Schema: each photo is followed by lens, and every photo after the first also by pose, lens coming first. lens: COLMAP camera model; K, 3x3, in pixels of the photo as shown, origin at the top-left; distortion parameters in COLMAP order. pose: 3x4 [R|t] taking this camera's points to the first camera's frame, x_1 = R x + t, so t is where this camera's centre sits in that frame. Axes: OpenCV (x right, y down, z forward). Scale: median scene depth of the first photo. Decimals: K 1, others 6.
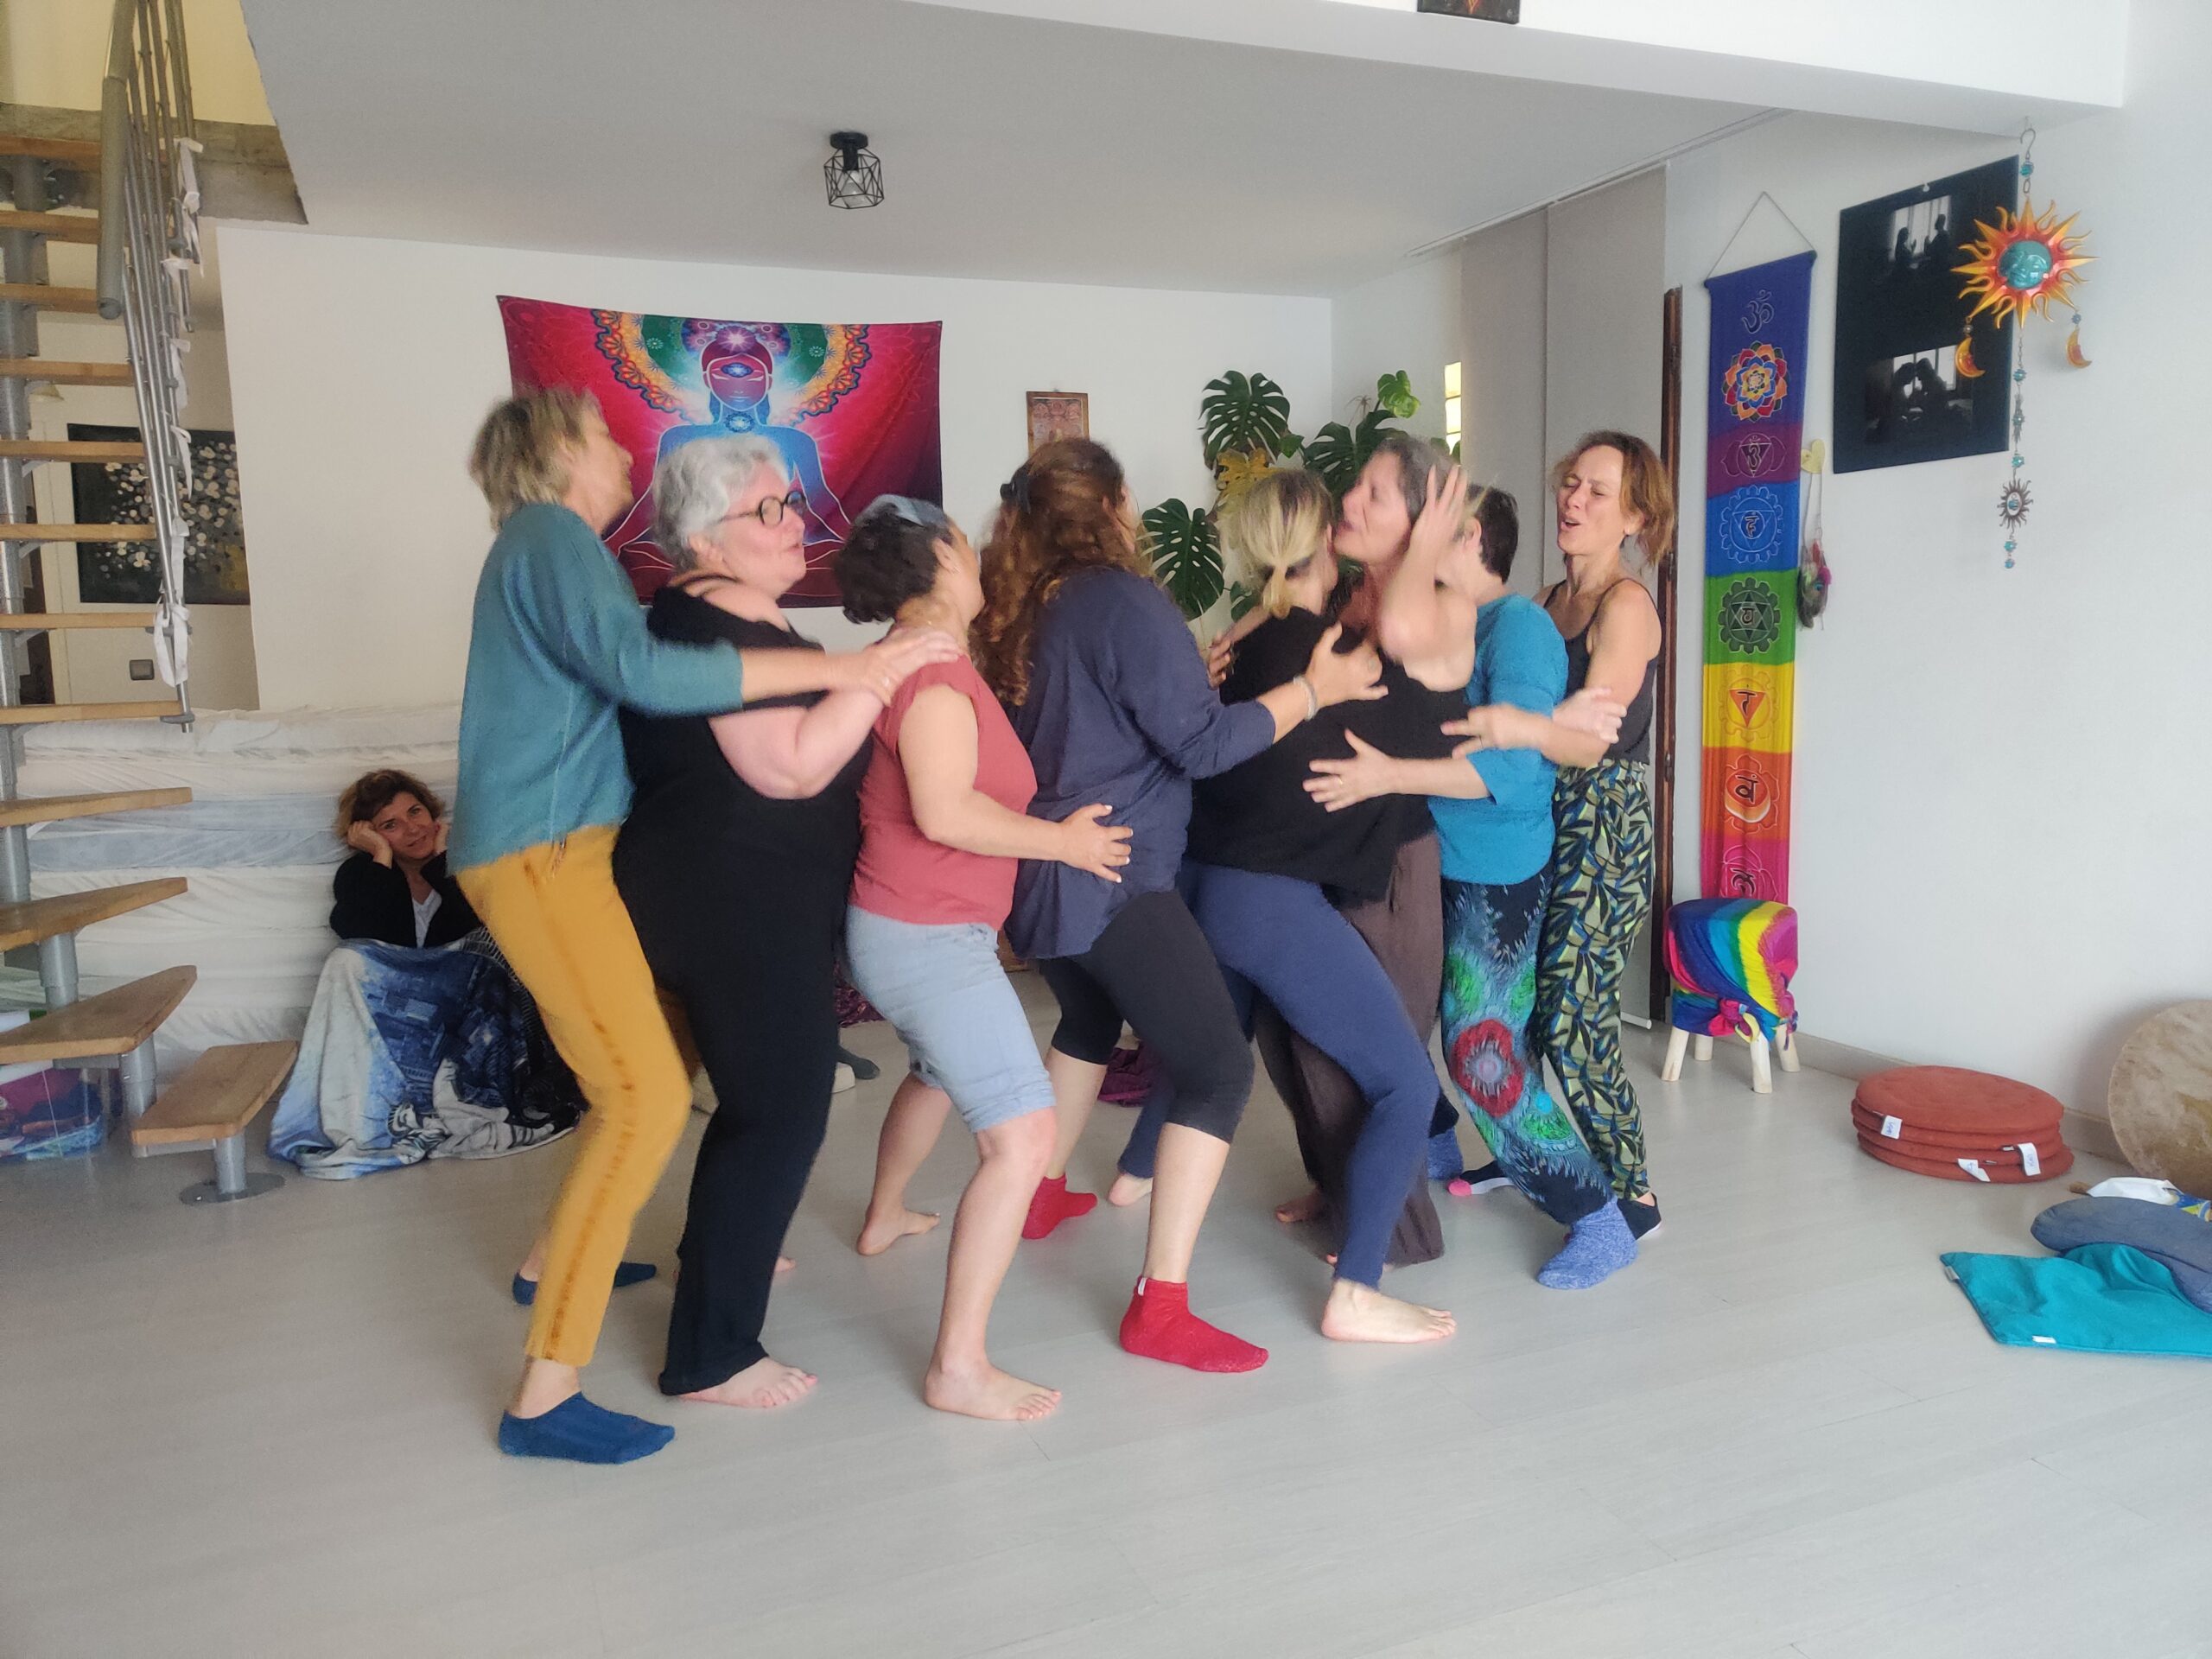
lens RADIAL K [[1721.1, 0, 1106.0], [0, 1721.1, 829.5], [0, 0, 1]] dist [0.014317, 0.056500]
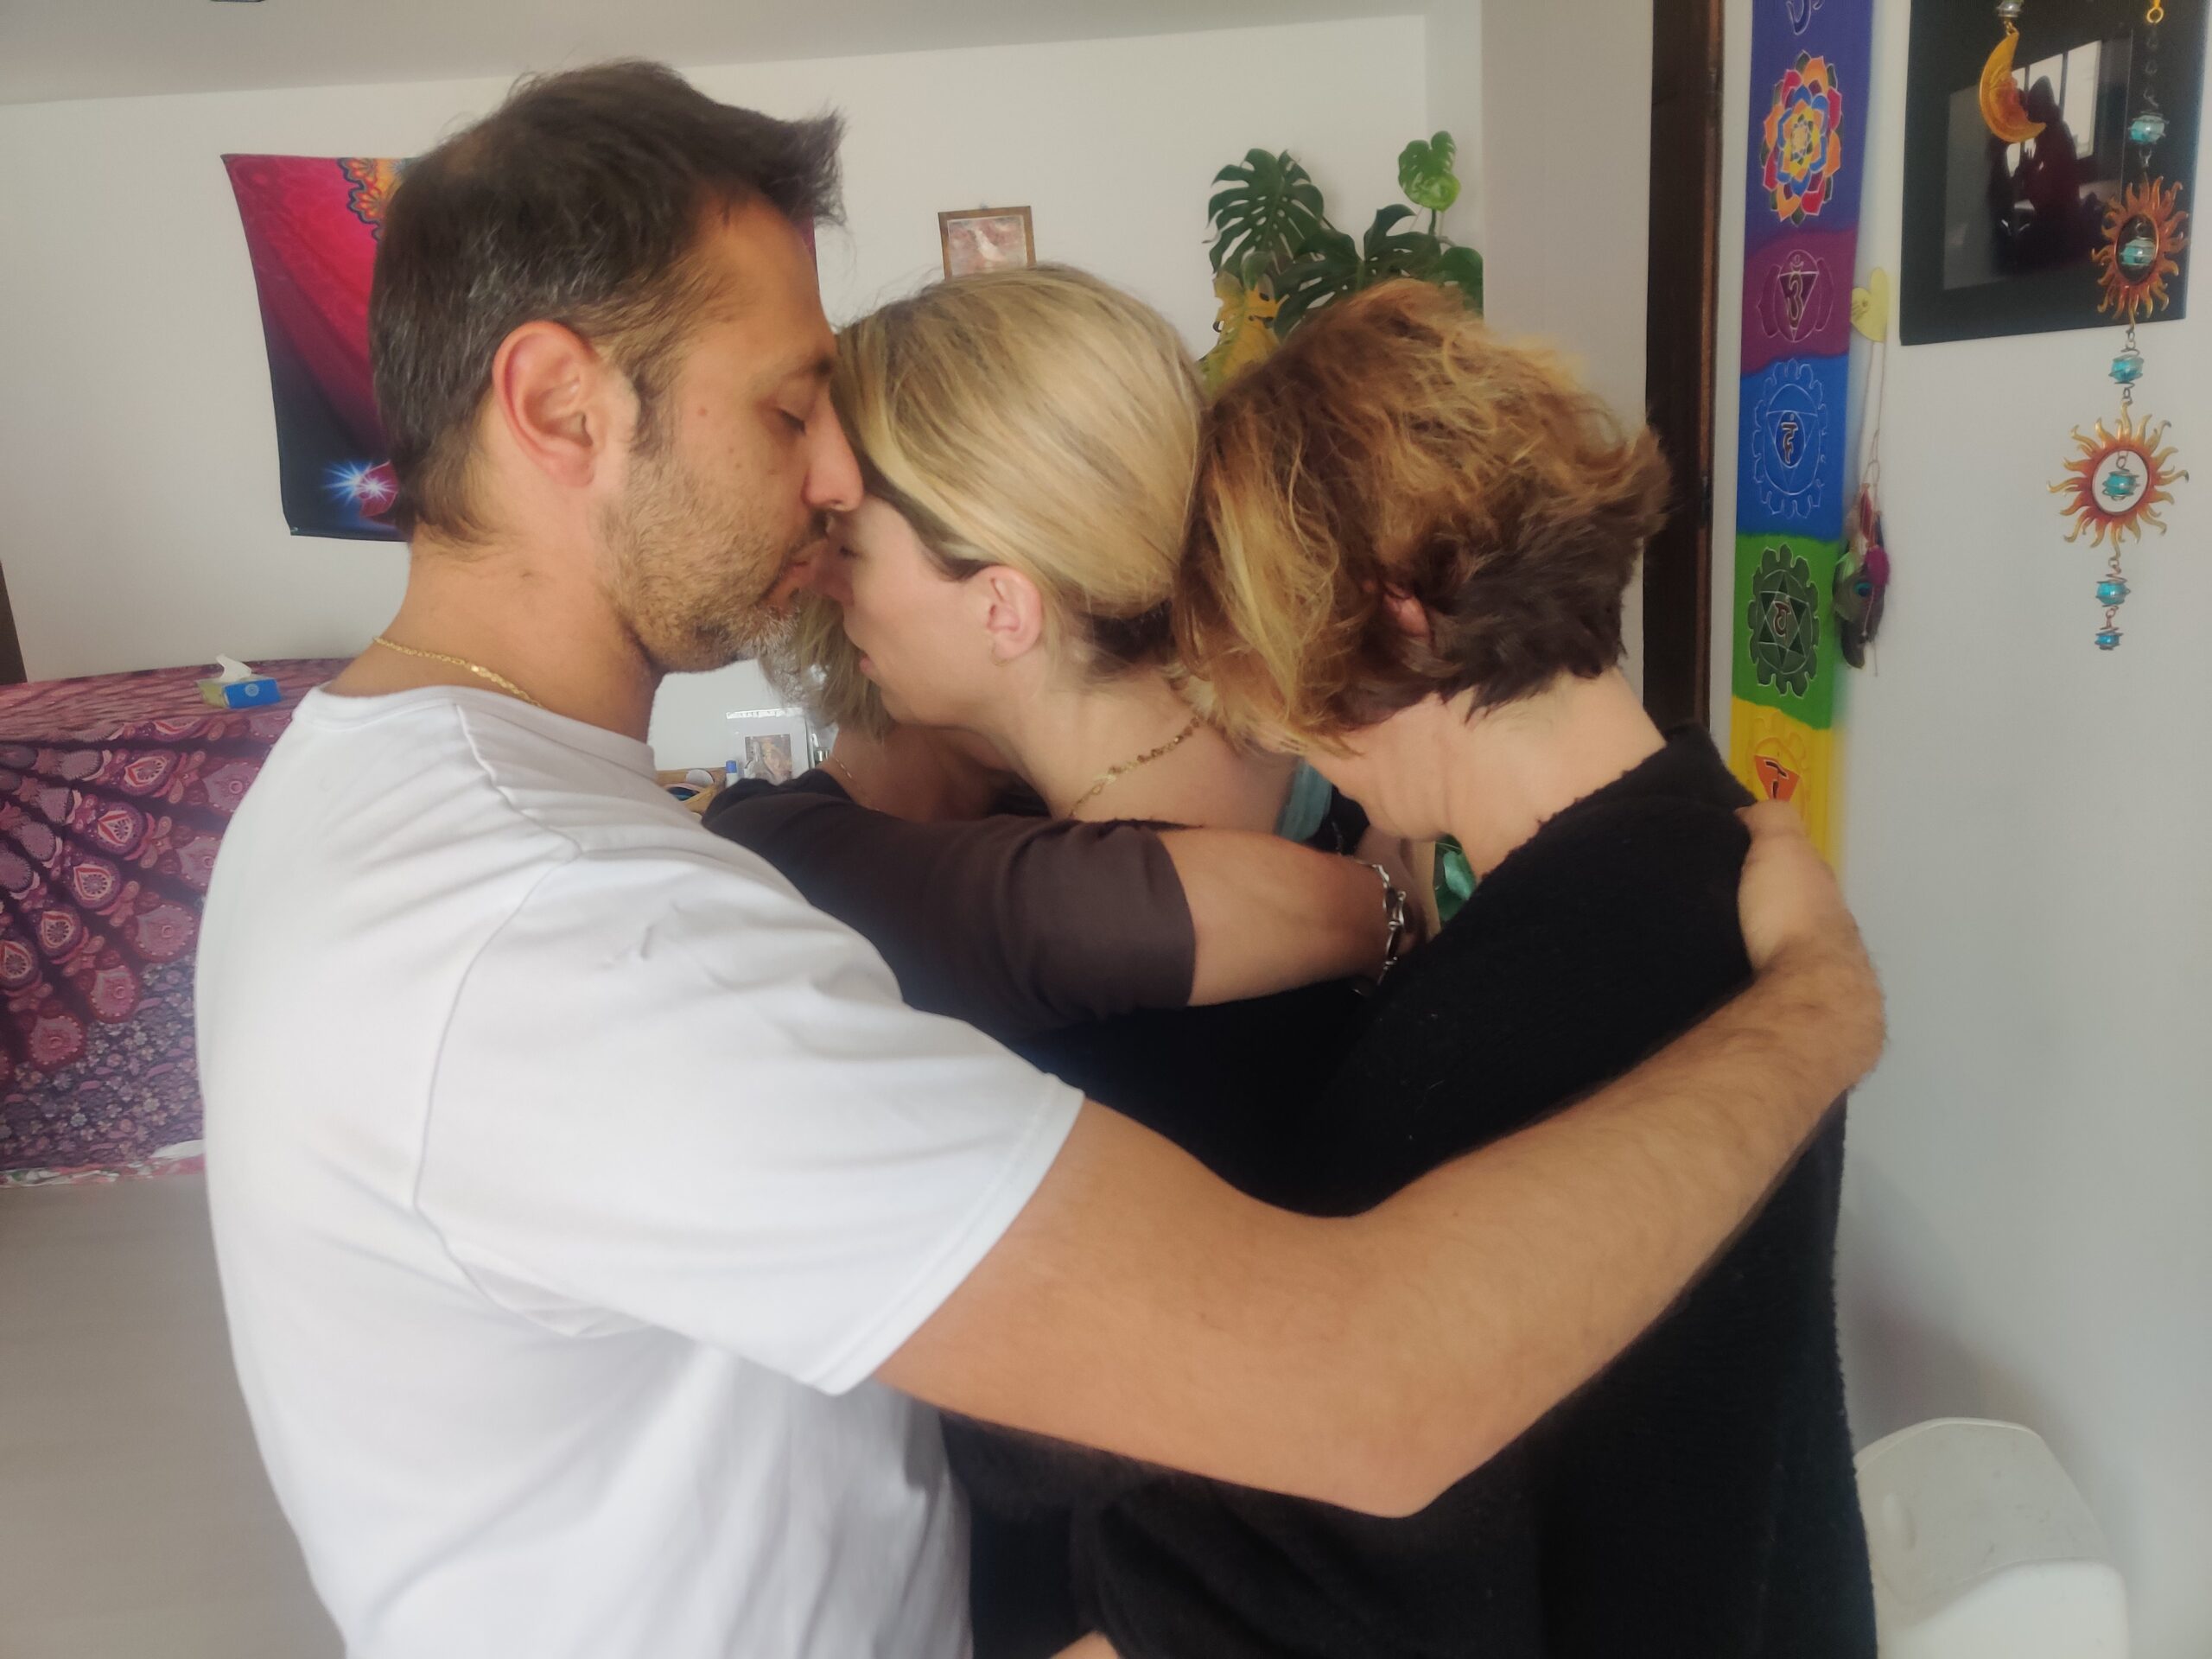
lens RADIAL K [[1658.1, 0, 1106.0], [0, 1658.1, 829.5], [0, 0, 1]] dist [0.050034, -0.063881]
pose [[0.934009, 0.049817, -0.353759, 0.376096], [0.002380, 0.989340, 0.145602, -0.139632], [0.357241, -0.136836, 0.923934, 0.483193]]
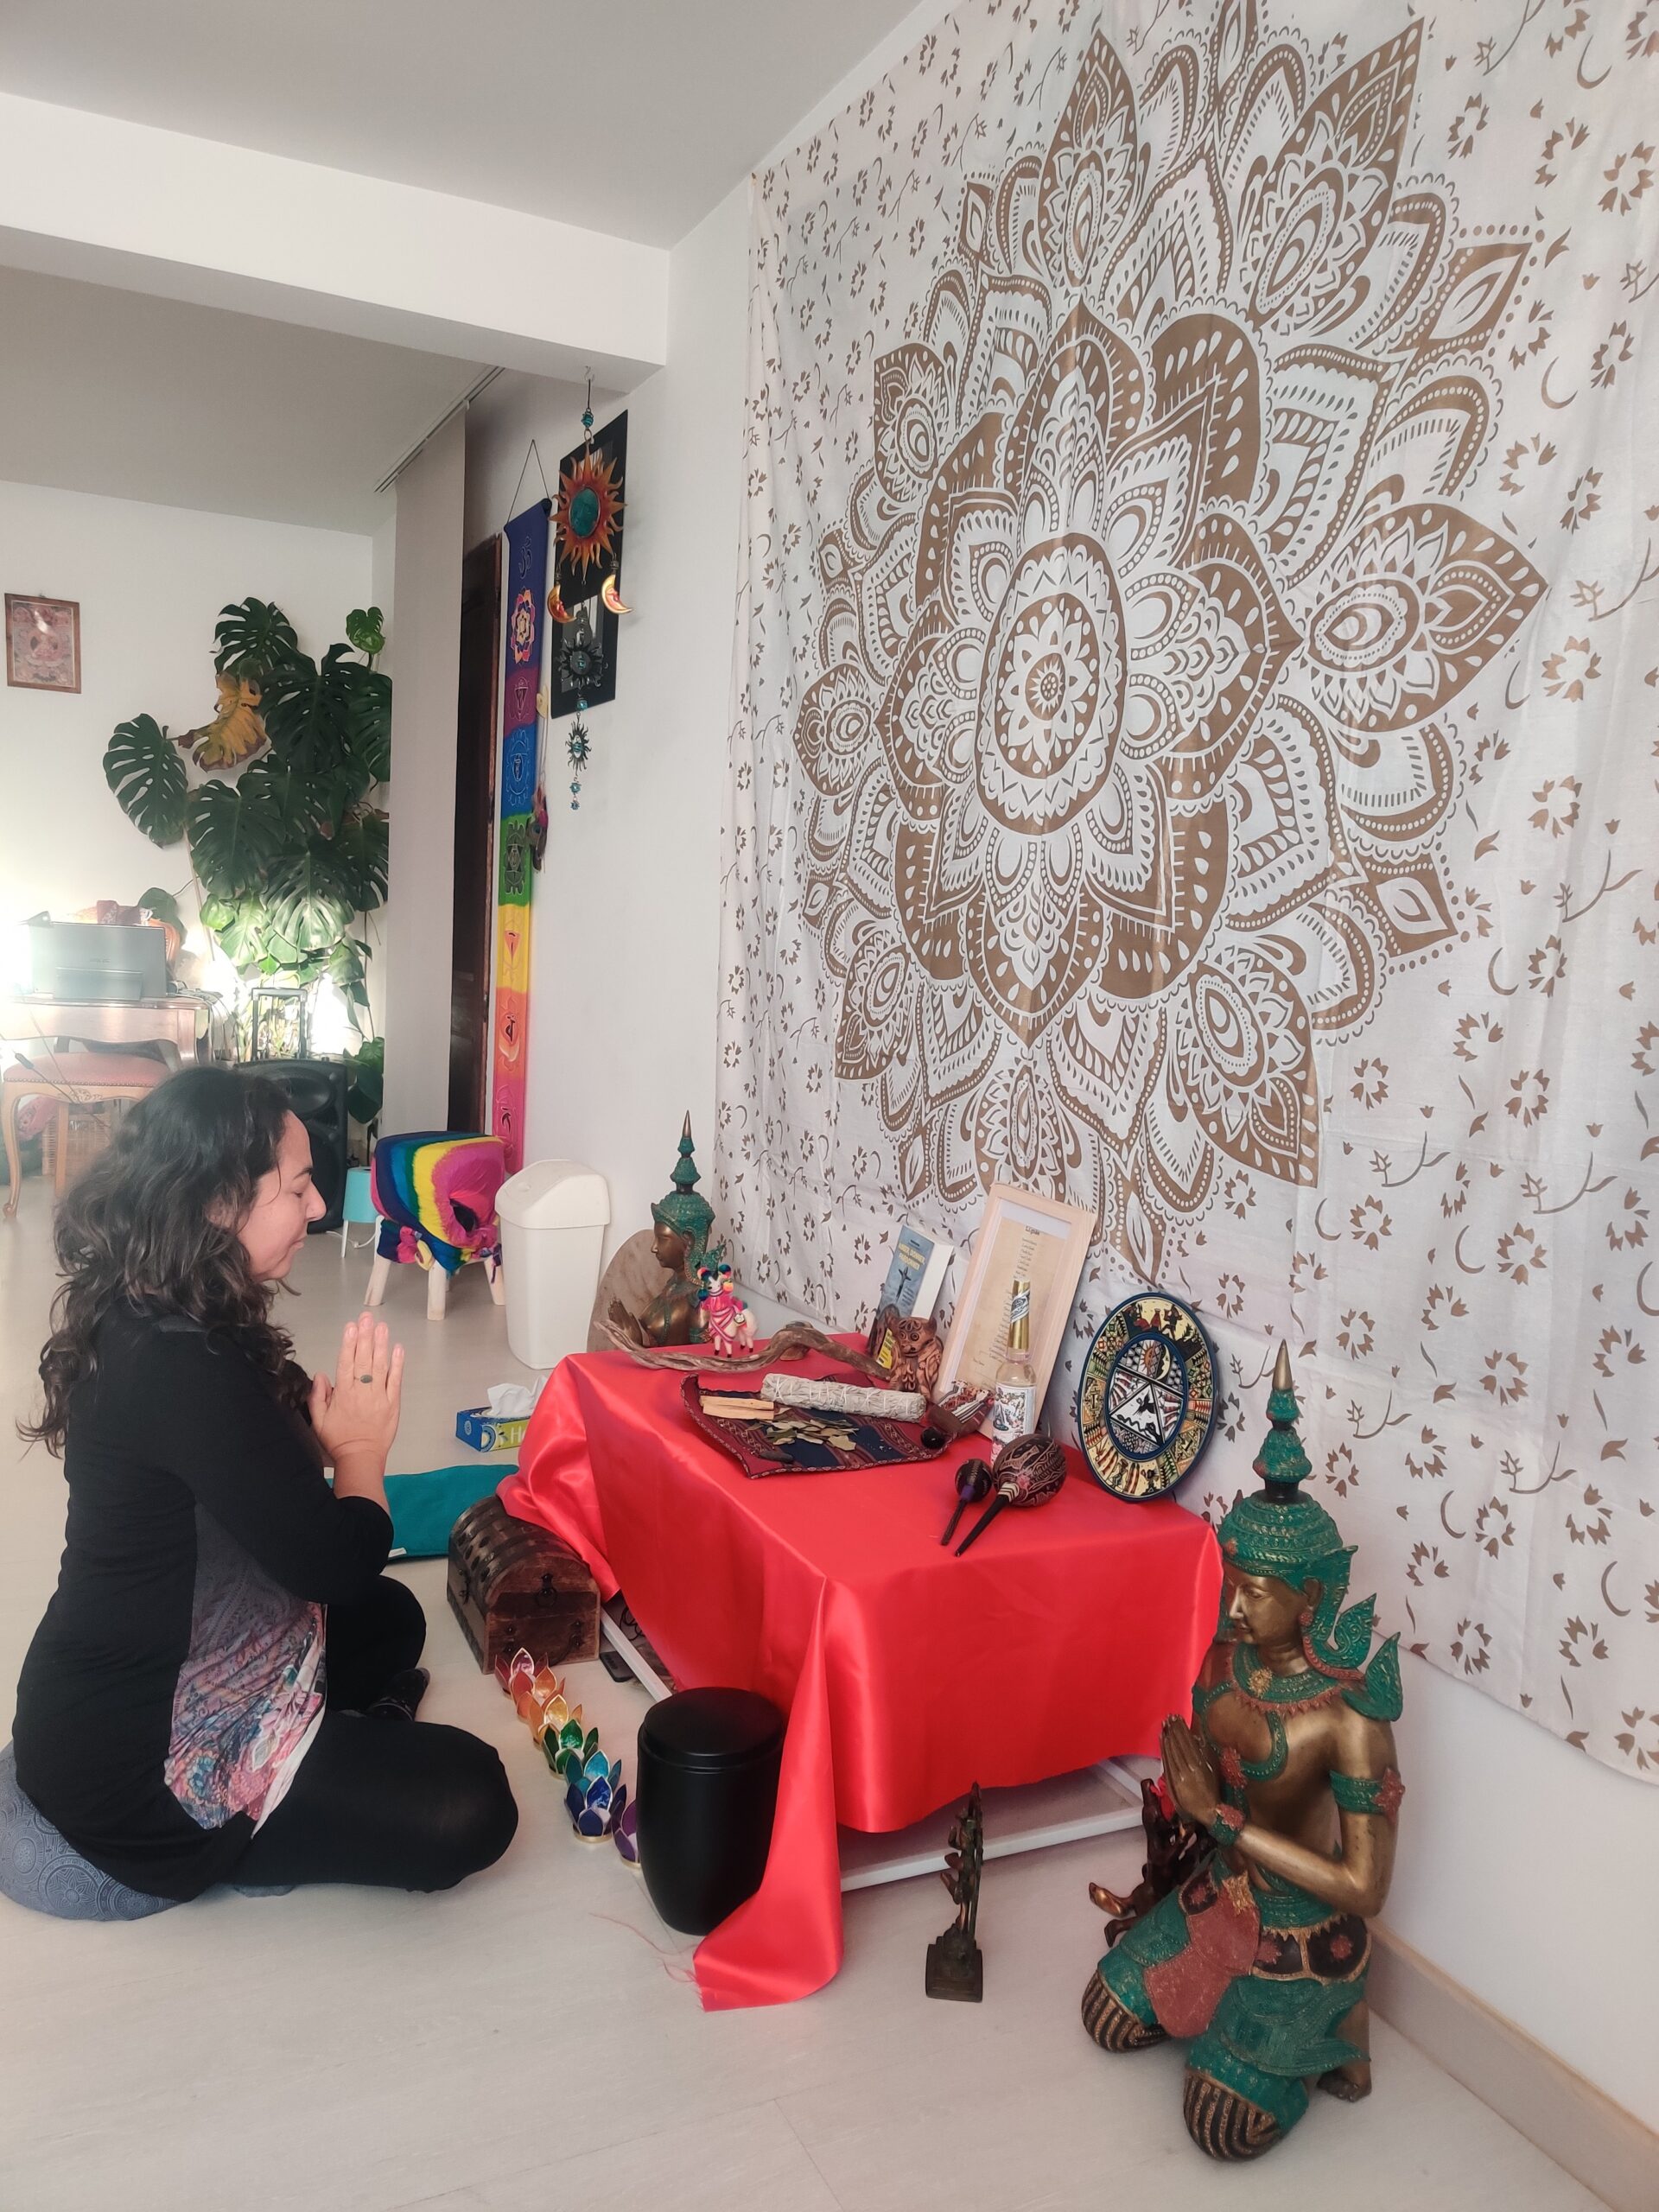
lens RADIAL K [[1721.1, 0, 833.2], [0, 1721.1, 1165.7], [0, 0, 1]] dist [0.014317, 0.056500]
pose [[0.995834, 0.069518, 0.059013, 0.528665], [-0.070658, 0.997348, 0.017458, 0.026436], [-0.057643, -0.021555, 0.998105, -0.026870]]
